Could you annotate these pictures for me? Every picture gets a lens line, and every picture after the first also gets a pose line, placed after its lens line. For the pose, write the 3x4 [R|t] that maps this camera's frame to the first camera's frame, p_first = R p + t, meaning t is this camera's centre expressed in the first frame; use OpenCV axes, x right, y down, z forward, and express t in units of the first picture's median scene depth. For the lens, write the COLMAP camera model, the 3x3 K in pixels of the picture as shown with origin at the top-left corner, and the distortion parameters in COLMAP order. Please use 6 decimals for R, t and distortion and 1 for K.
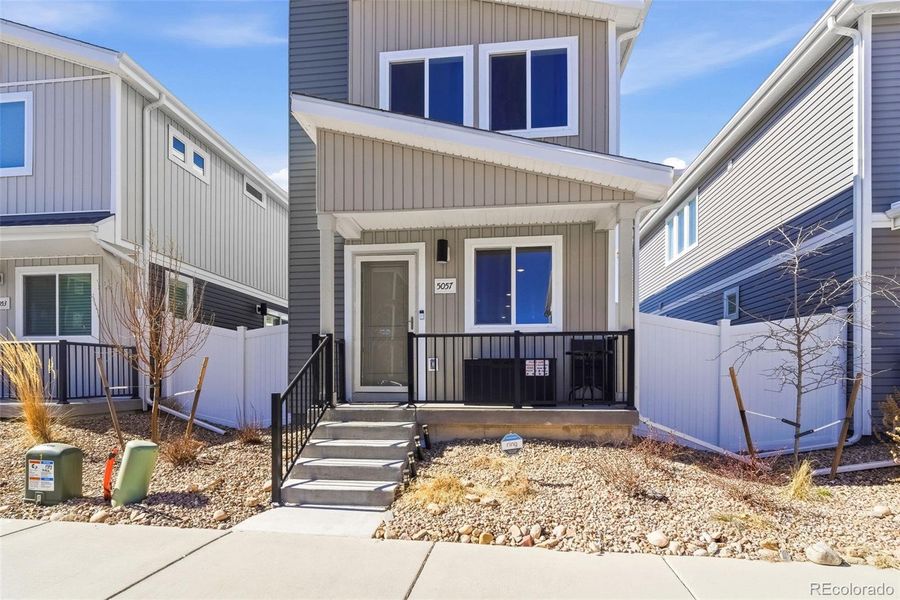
lens RADIAL K [[483.4, 0, 449.8], [0, 483.4, 365.8], [0, 0, 1]] dist [0.000229, 0.000318]
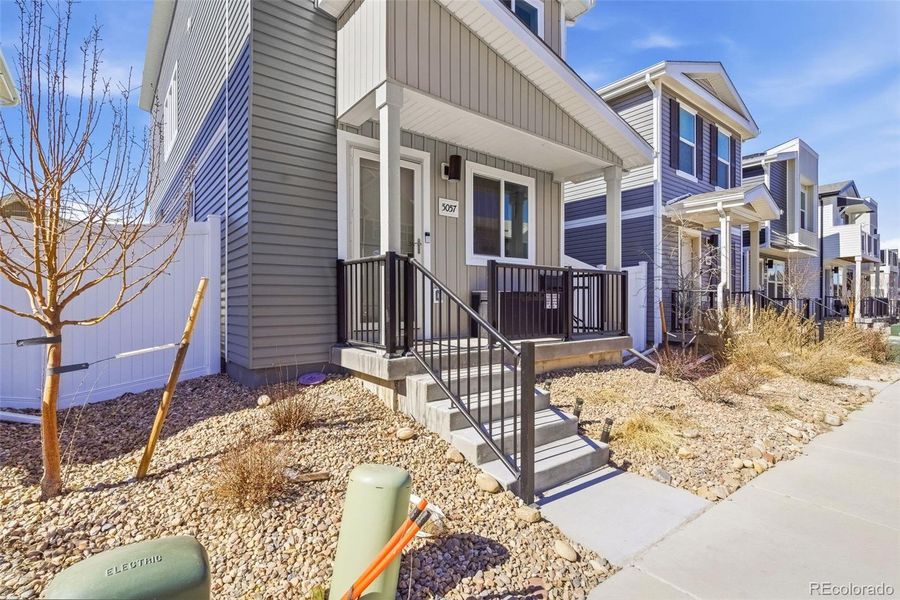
lens RADIAL K [[431.2, 0, 446.7], [0, 431.2, 297.9], [0, 0, 1]] dist [0.000169, 0.000138]
pose [[0.709676, 0.010451, 0.704450, -0.578523], [-0.012446, 0.999920, -0.002296, 0.002151], [-0.704418, -0.007138, 0.709750, 0.446450]]
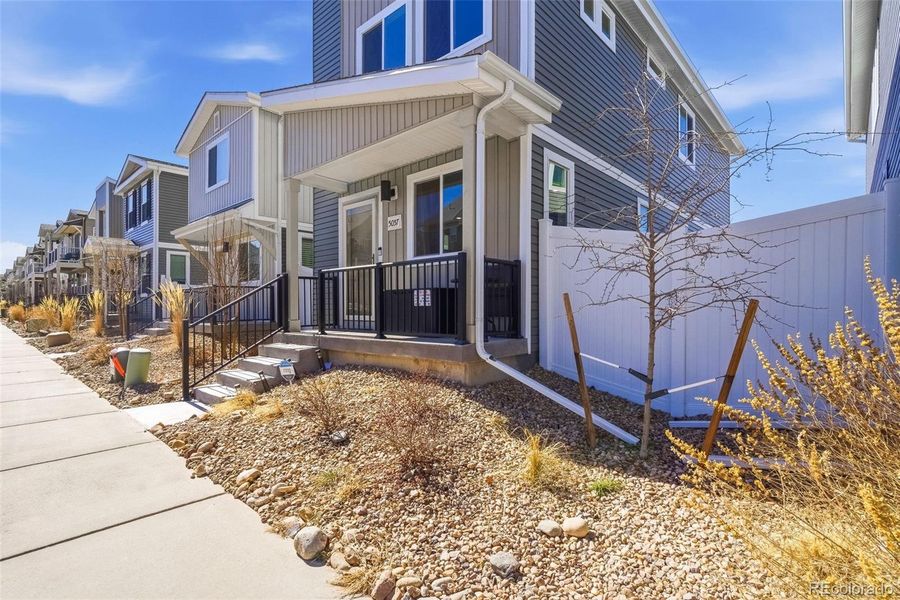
lens RADIAL K [[438.4, 0, 441.8], [0, 438.4, 304.1], [0, 0, 1]] dist [-0.002410, -0.000082]
pose [[0.809668, -0.003707, -0.586877, 0.656254], [0.008486, 0.999949, 0.005391, 0.011161], [0.586827, -0.009345, 0.809658, 0.277236]]
